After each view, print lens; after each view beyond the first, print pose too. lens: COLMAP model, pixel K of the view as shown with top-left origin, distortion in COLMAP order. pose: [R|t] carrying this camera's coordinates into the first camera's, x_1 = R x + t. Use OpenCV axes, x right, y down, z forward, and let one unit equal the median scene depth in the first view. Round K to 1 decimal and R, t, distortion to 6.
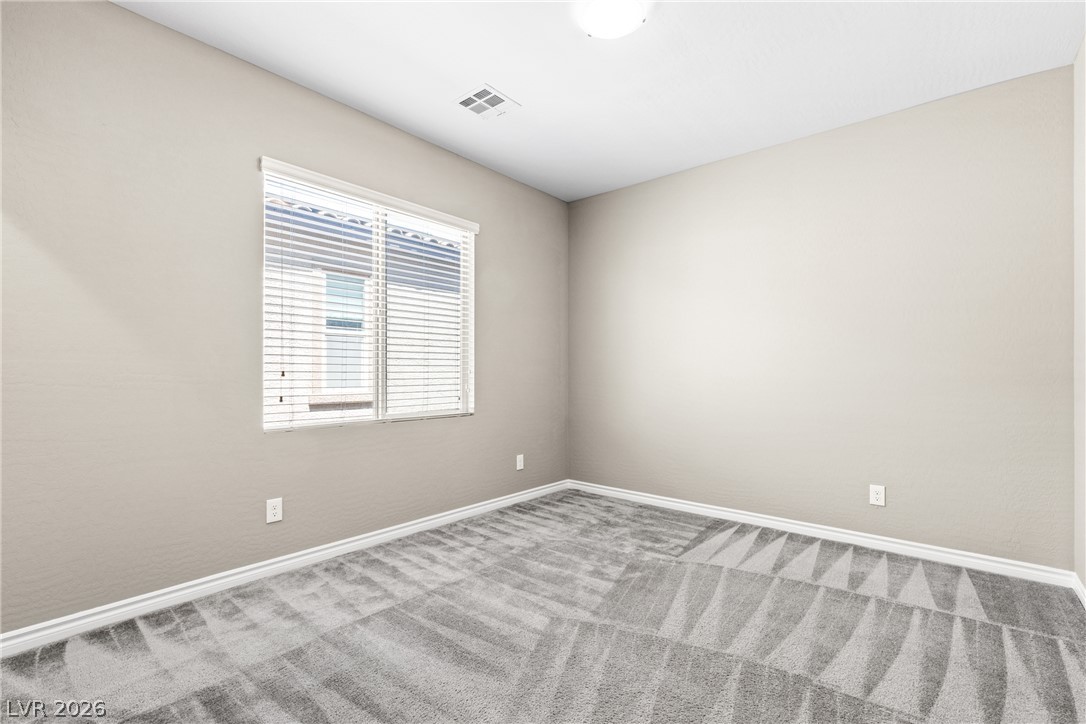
lens RADIAL K [[492.2, 0, 544.9], [0, 492.2, 371.7], [0, 0, 1]] dist [0.014227, -0.002512]
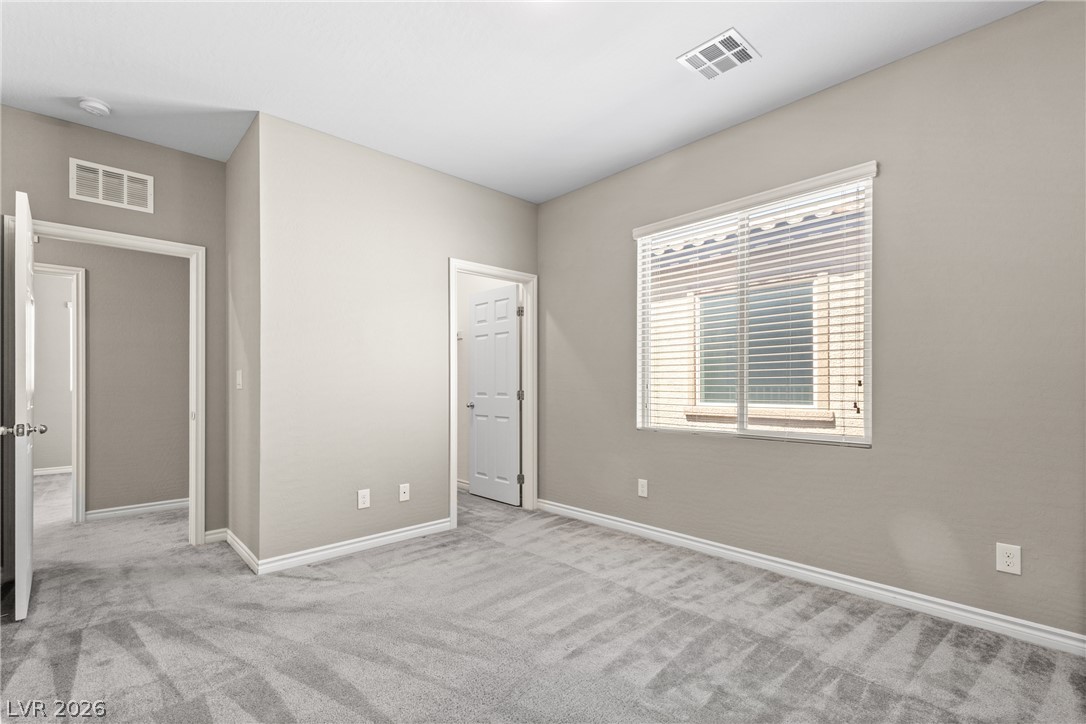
lens RADIAL K [[492.2, 0, 556.8], [0, 492.2, 381.0], [0, 0, 1]] dist [0.014227, -0.002512]
pose [[-0.111234, -0.009032, -0.993753, 0.728438], [0.004851, 0.999942, -0.009632, 0.001628], [0.993782, -0.005892, -0.111184, 0.824566]]
